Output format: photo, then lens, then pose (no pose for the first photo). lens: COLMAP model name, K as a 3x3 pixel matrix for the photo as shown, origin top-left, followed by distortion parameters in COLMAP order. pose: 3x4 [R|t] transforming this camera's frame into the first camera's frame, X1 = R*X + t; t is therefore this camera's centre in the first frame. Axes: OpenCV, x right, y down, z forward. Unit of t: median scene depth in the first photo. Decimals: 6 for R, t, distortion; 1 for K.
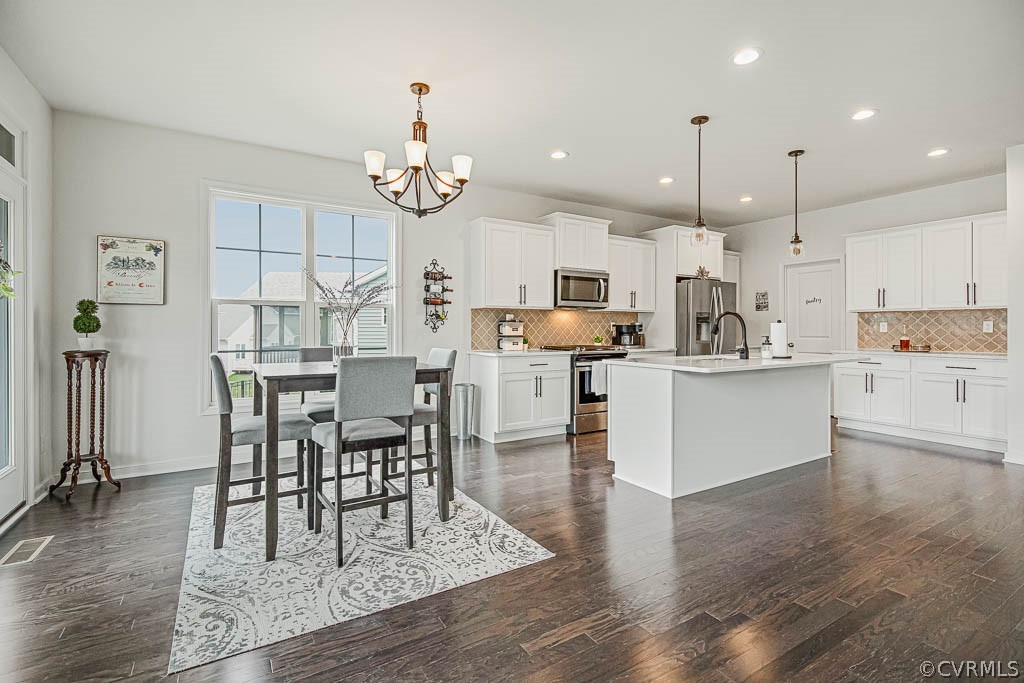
lens RADIAL K [[471.3, 0, 513.9], [0, 471.3, 330.4], [0, 0, 1]] dist [0.003310, 0.000423]
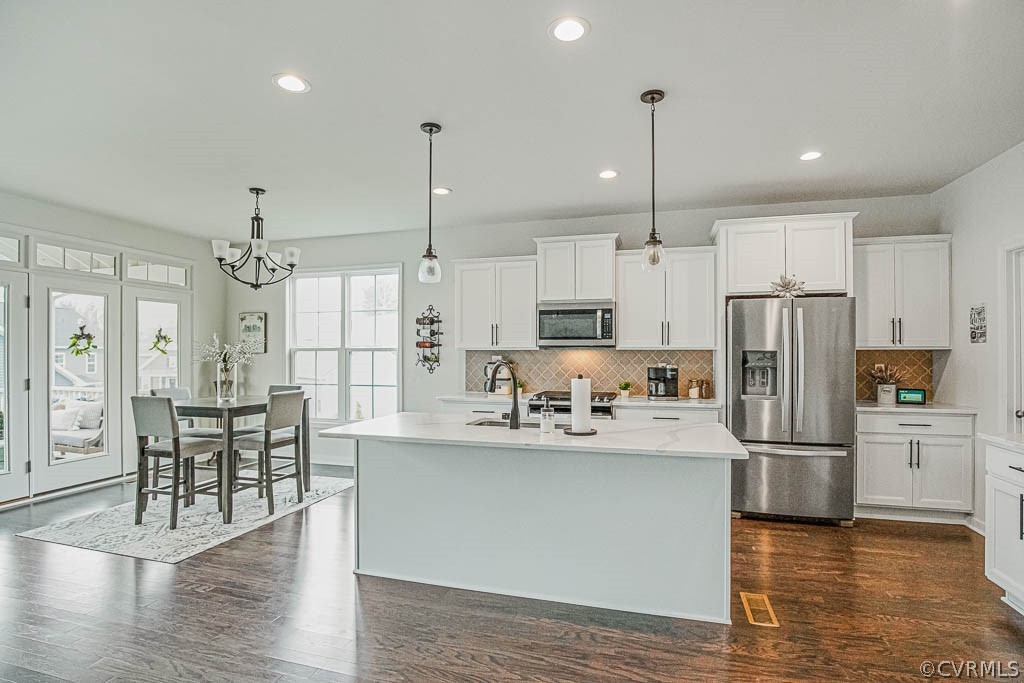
lens RADIAL K [[506.6, 0, 509.9], [0, 506.6, 348.6], [0, 0, 1]] dist [-0.021800, -0.000208]
pose [[0.669084, -0.006820, -0.743155, 0.822330], [-0.001029, 0.999948, -0.010103, -0.041000], [0.743186, 0.007525, 0.669043, 0.373096]]
